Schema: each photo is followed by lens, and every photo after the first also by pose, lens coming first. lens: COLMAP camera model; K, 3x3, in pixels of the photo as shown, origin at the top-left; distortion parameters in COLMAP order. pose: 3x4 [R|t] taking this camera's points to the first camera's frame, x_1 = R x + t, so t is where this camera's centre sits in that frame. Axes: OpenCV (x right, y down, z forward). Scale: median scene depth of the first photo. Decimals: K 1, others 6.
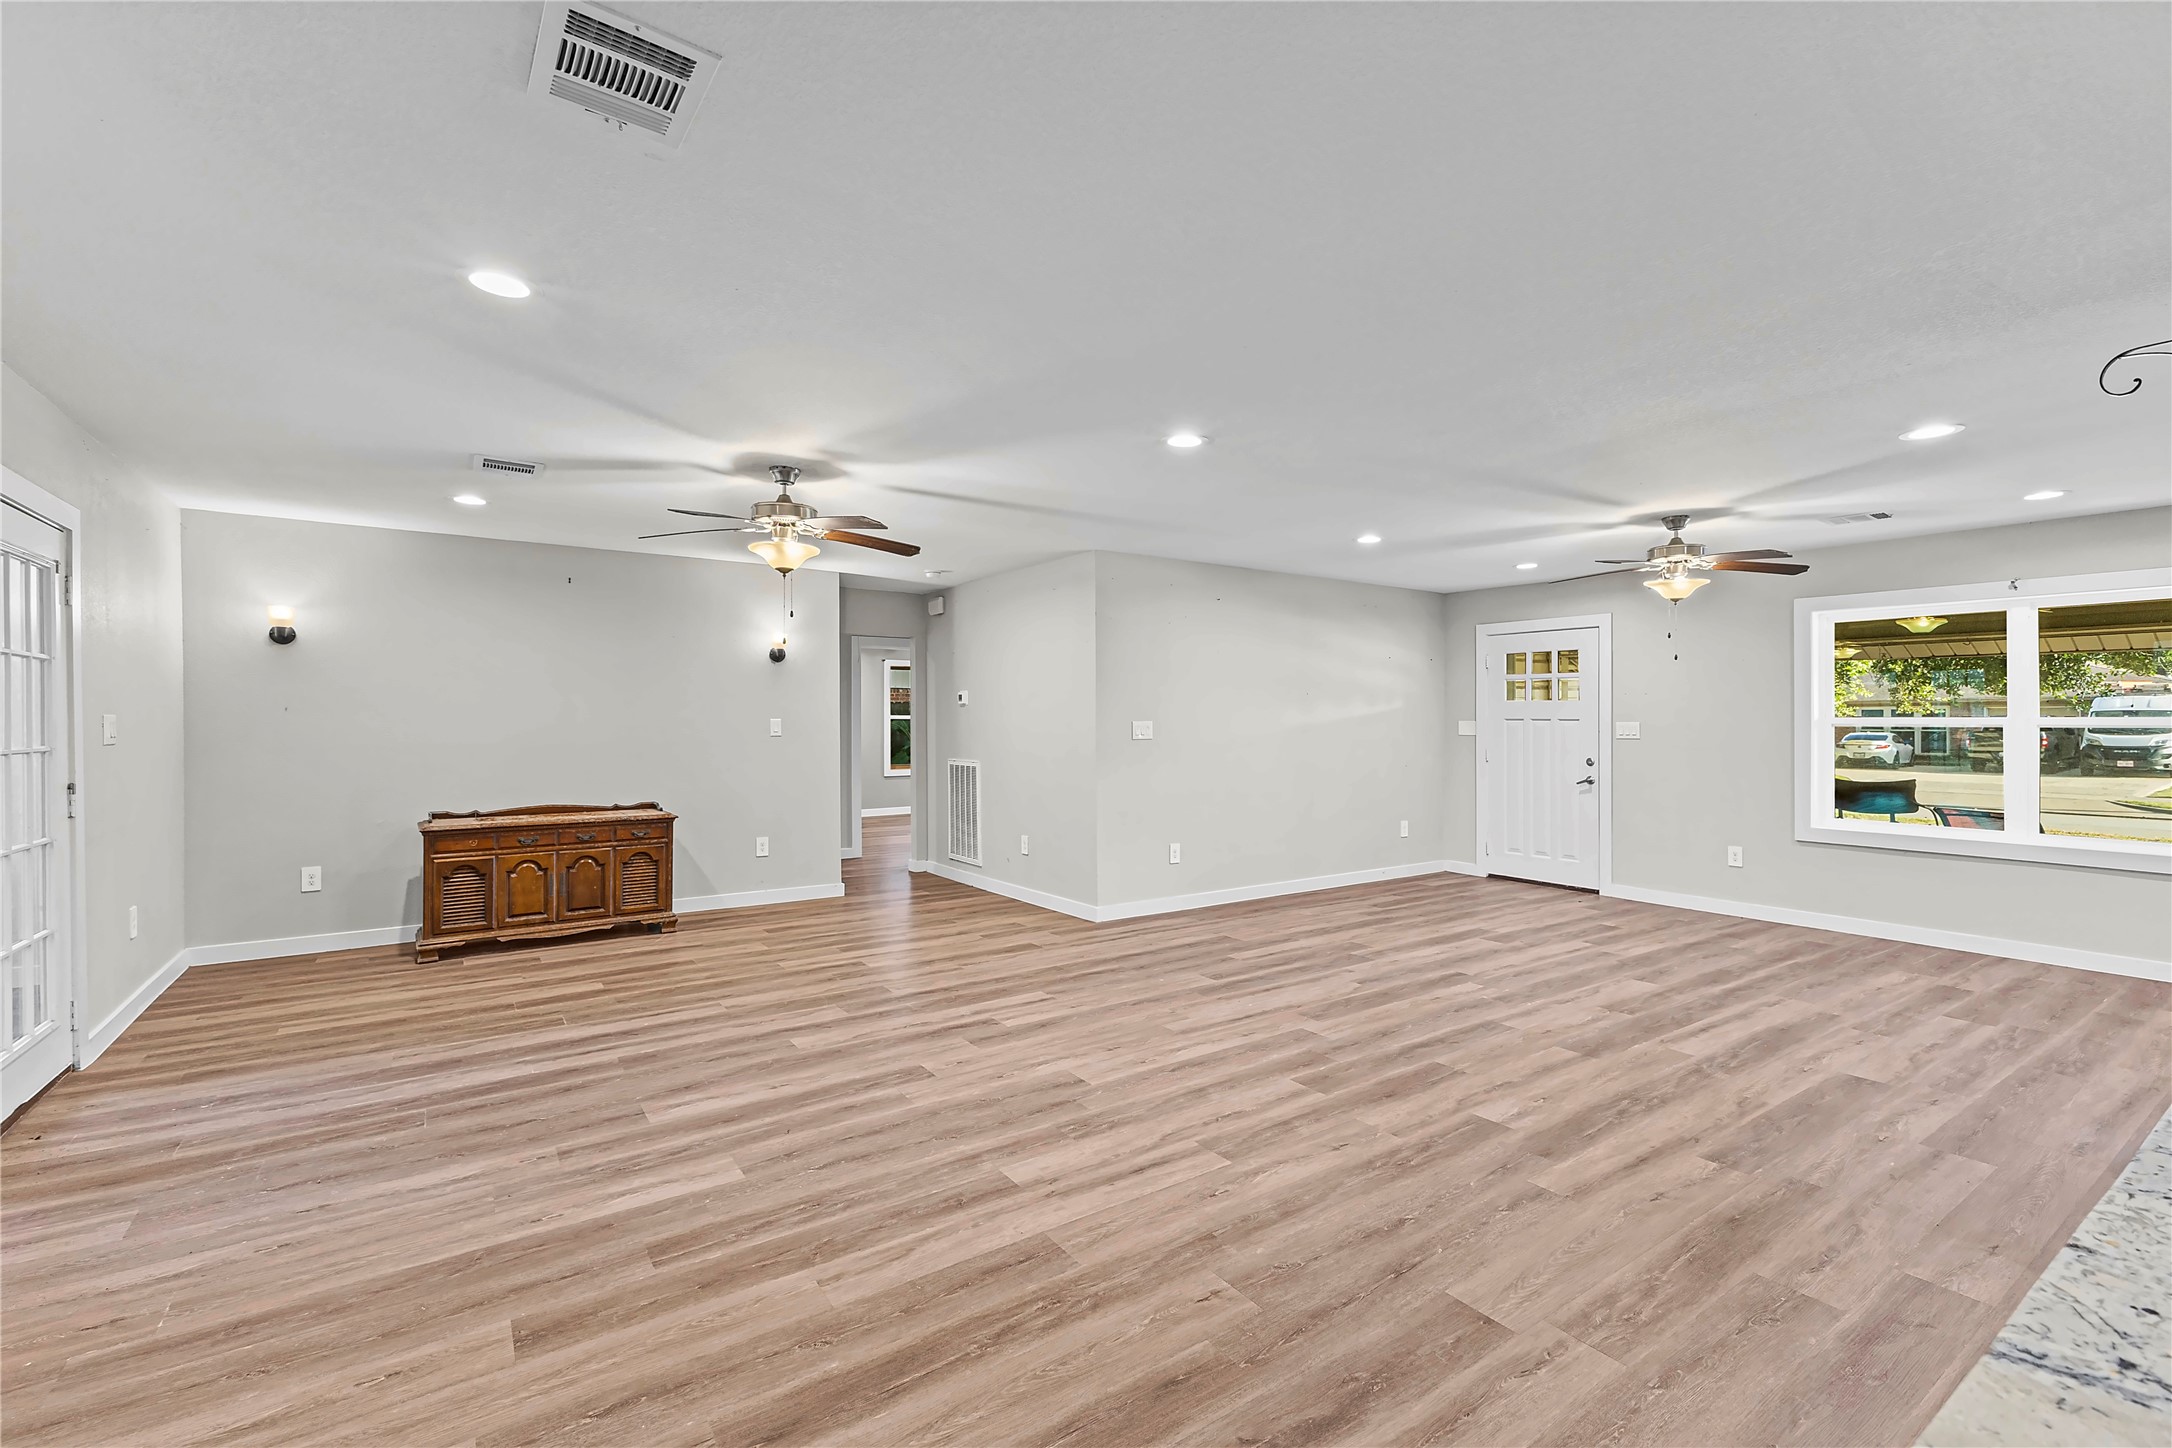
lens RADIAL K [[944.0, 0, 1096.8], [0, 944.0, 721.3], [0, 0, 1]] dist [0.008656, -0.000516]
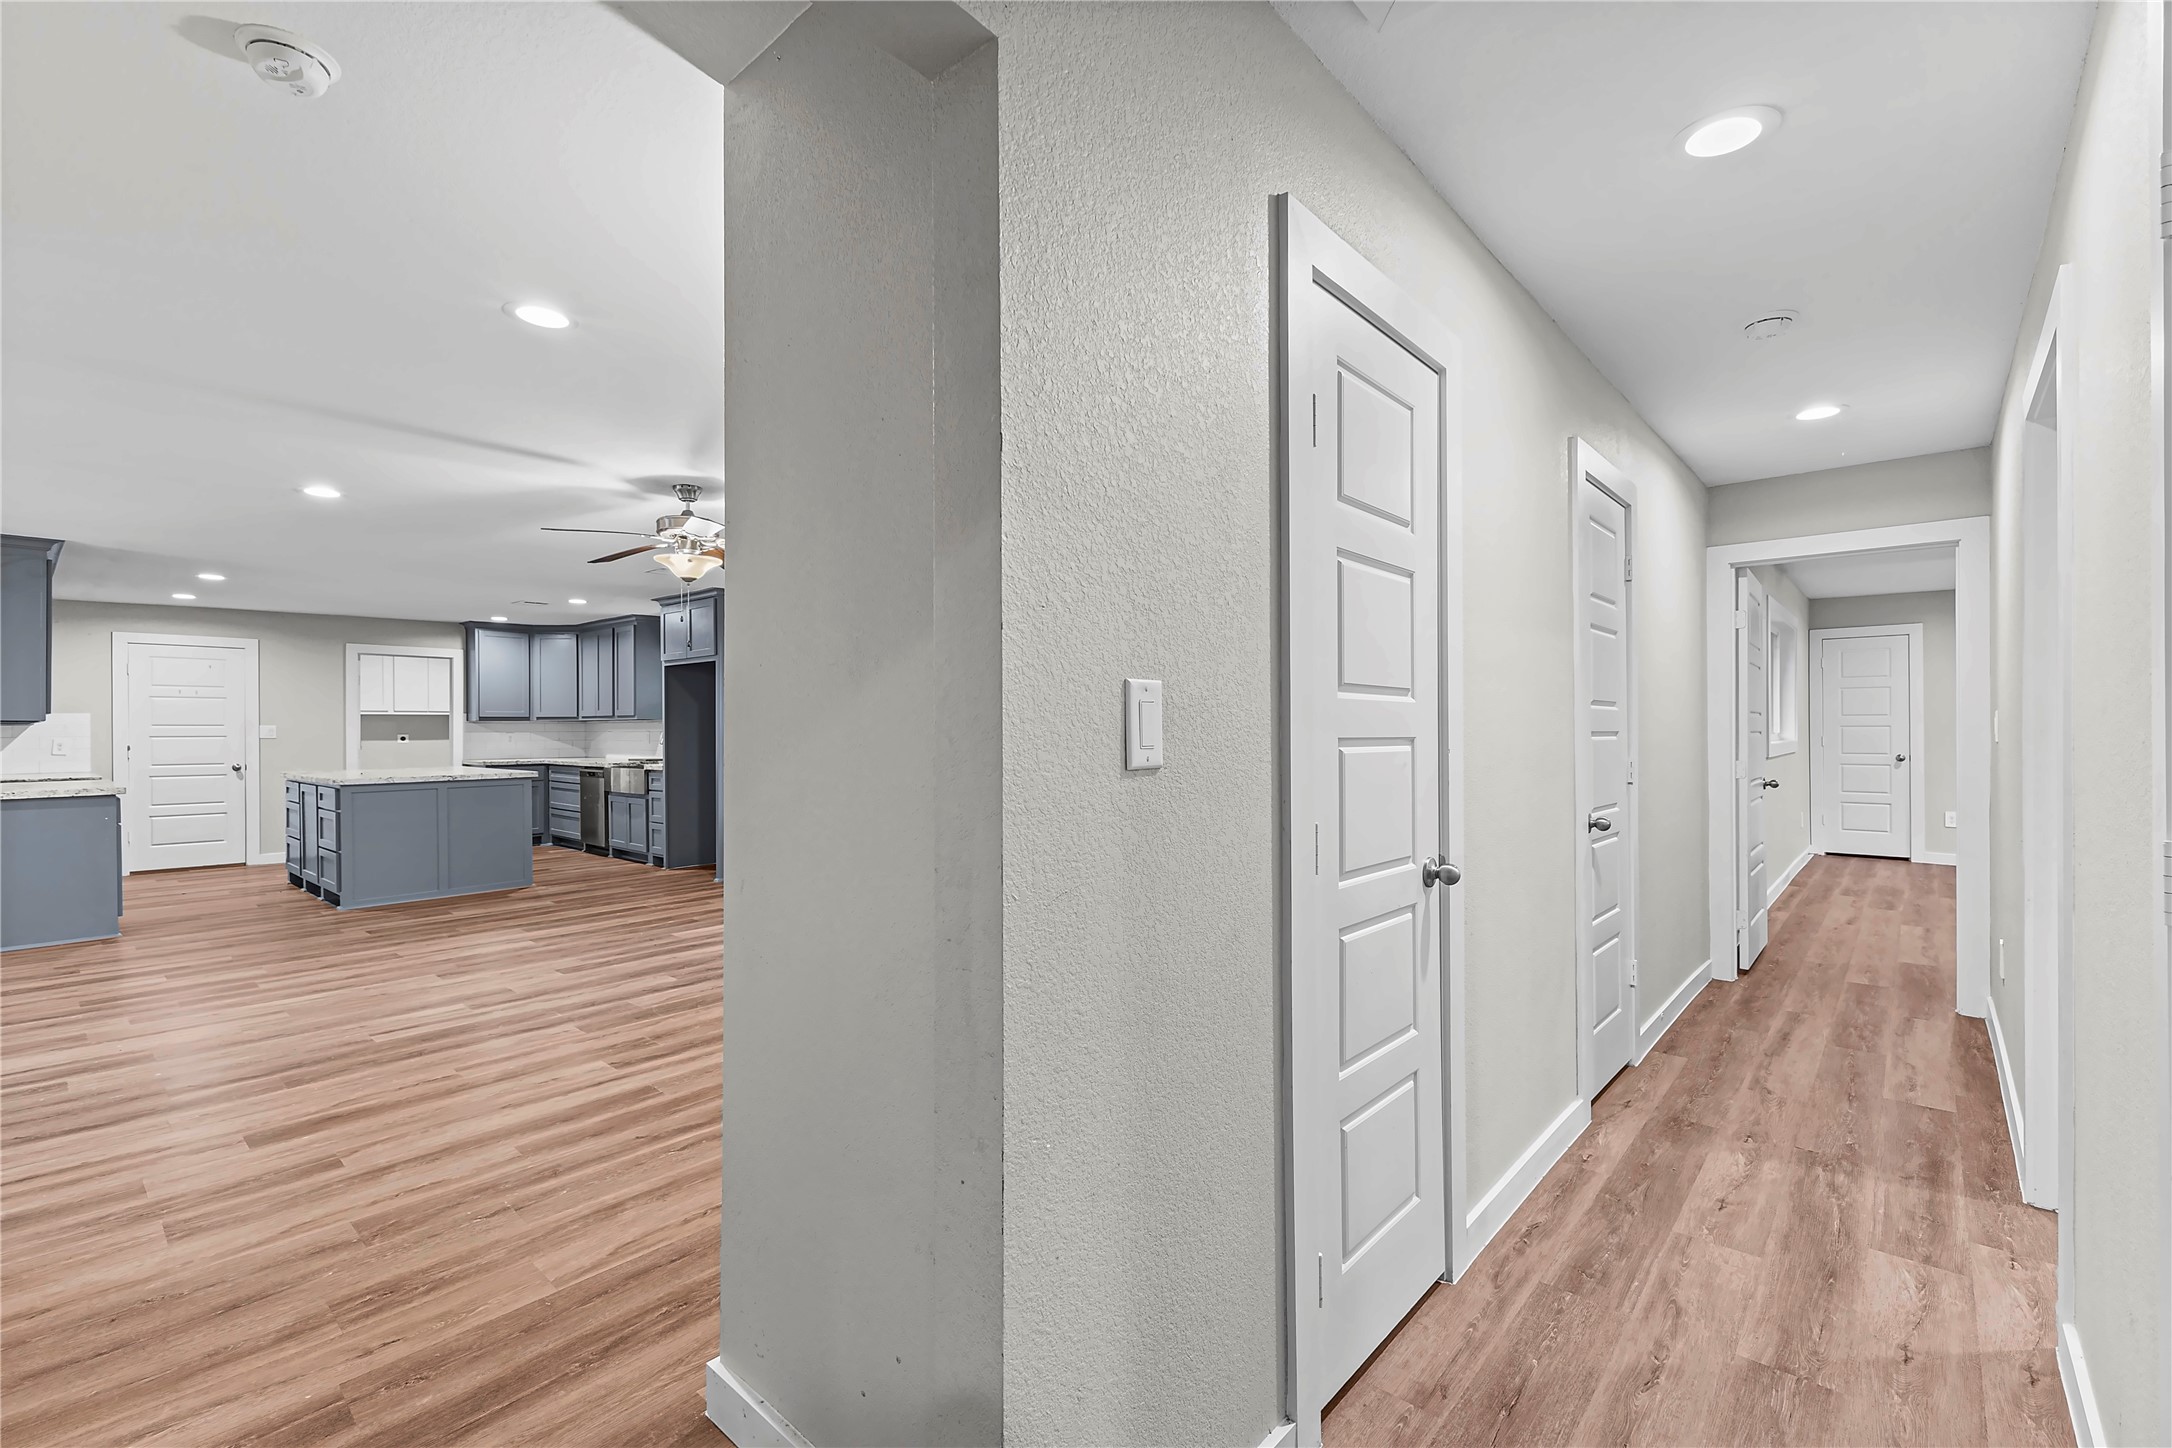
lens RADIAL K [[938.7, 0, 1086.0], [0, 938.7, 724.0], [0, 0, 1]] dist [0.016256, -0.006170]
pose [[-0.973607, 0.003439, -0.228205, -0.474121], [0.004681, 0.999977, -0.004898, 0.014519], [0.228183, -0.005837, -0.973601, 1.945545]]
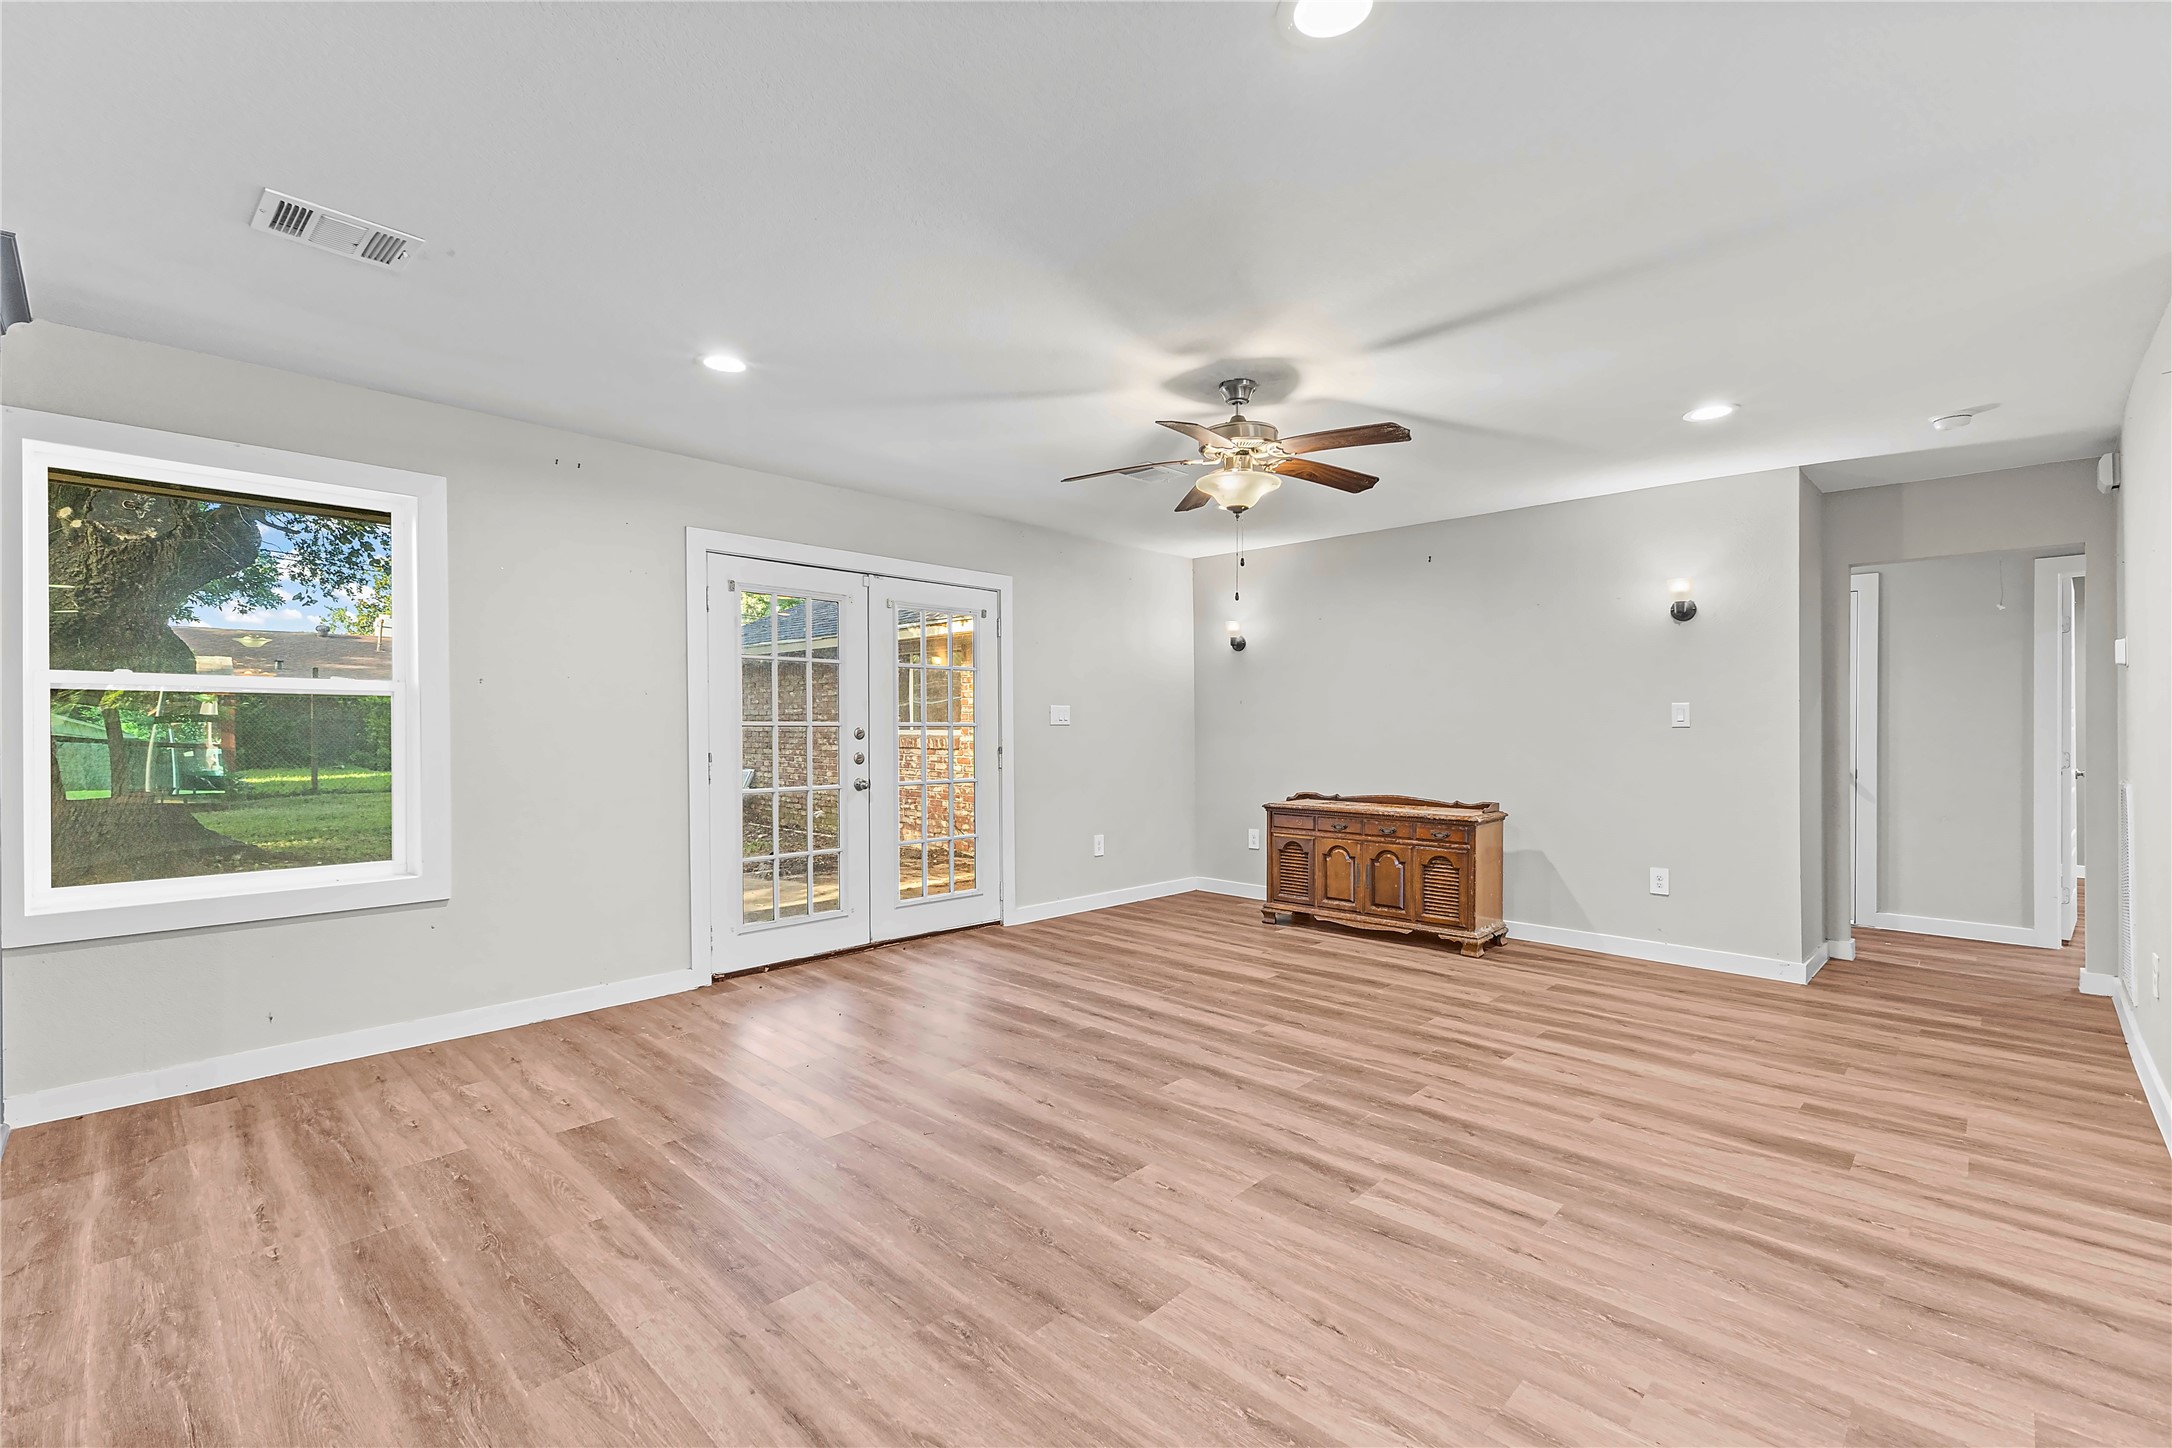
lens RADIAL K [[947.4, 0, 1090.7], [0, 947.4, 728.2], [0, 0, 1]] dist [0.007647, -0.000676]
pose [[0.187936, 0.000390, -0.982181, 0.402478], [-0.001601, 0.999999, 0.000091, 0.025412], [0.982180, 0.001556, 0.187936, 0.646518]]
